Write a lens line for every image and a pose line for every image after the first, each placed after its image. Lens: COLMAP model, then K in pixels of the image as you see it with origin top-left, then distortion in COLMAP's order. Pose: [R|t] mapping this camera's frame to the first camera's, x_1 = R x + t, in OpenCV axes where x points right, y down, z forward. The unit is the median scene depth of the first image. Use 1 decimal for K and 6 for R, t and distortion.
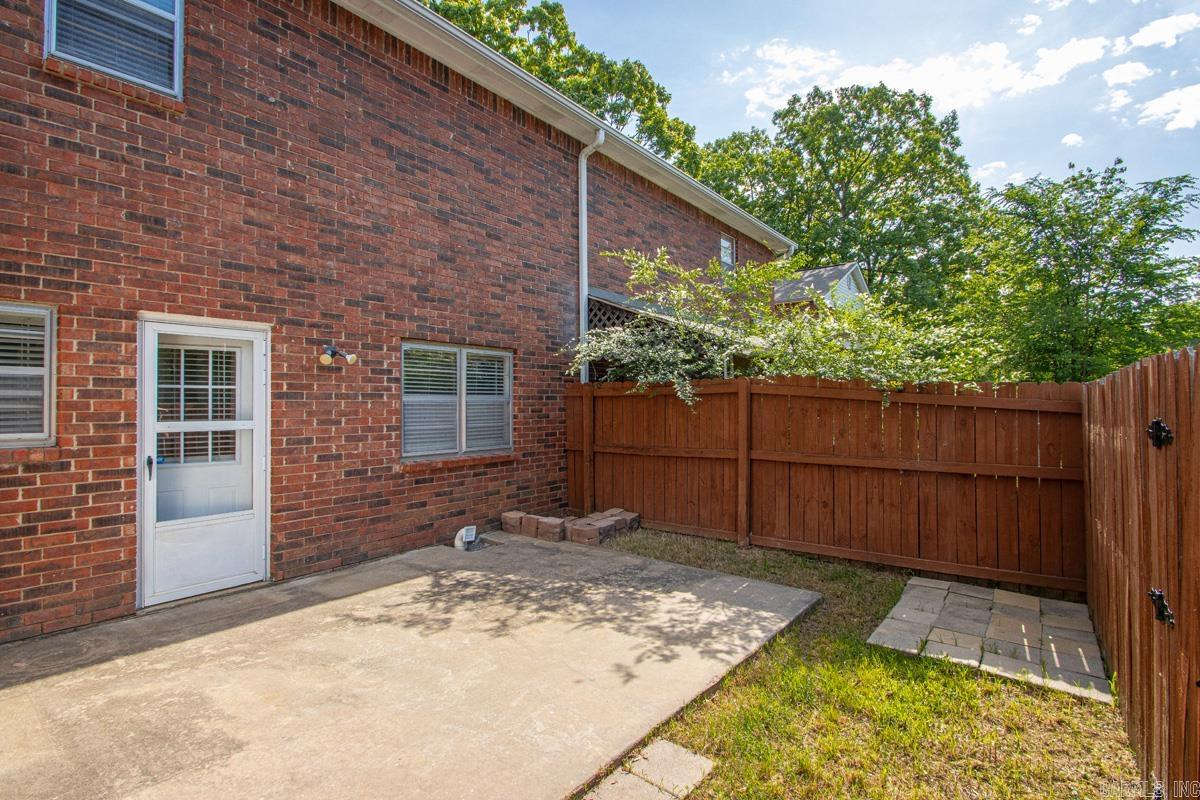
lens RADIAL K [[579.9, 0, 585.4], [0, 579.9, 404.4], [0, 0, 1]] dist [0.020822, -0.021409]
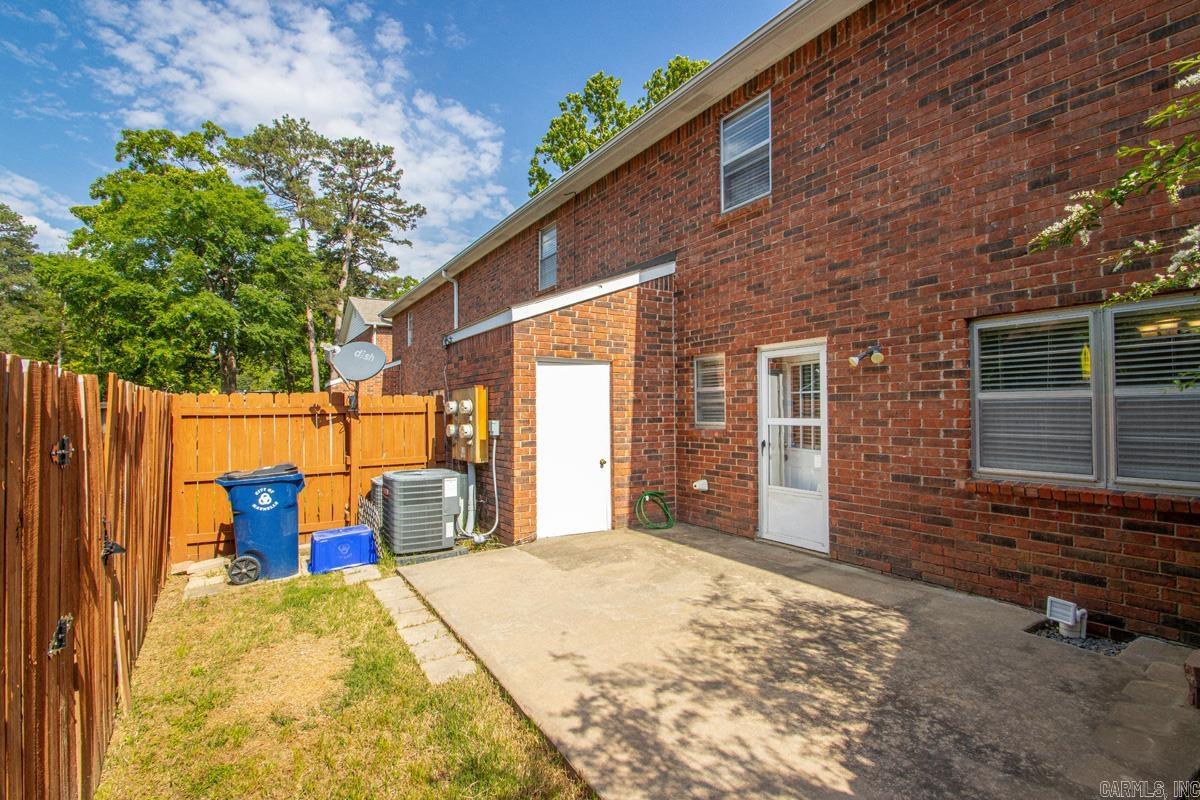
lens RADIAL K [[557.8, 0, 586.5], [0, 557.8, 401.5], [0, 0, 1]] dist [0.017187, -0.018580]
pose [[-0.343408, -0.004271, -0.939177, 0.669424], [0.014870, 0.999840, -0.009984, -0.003787], [0.939069, -0.017394, -0.343289, 0.914595]]
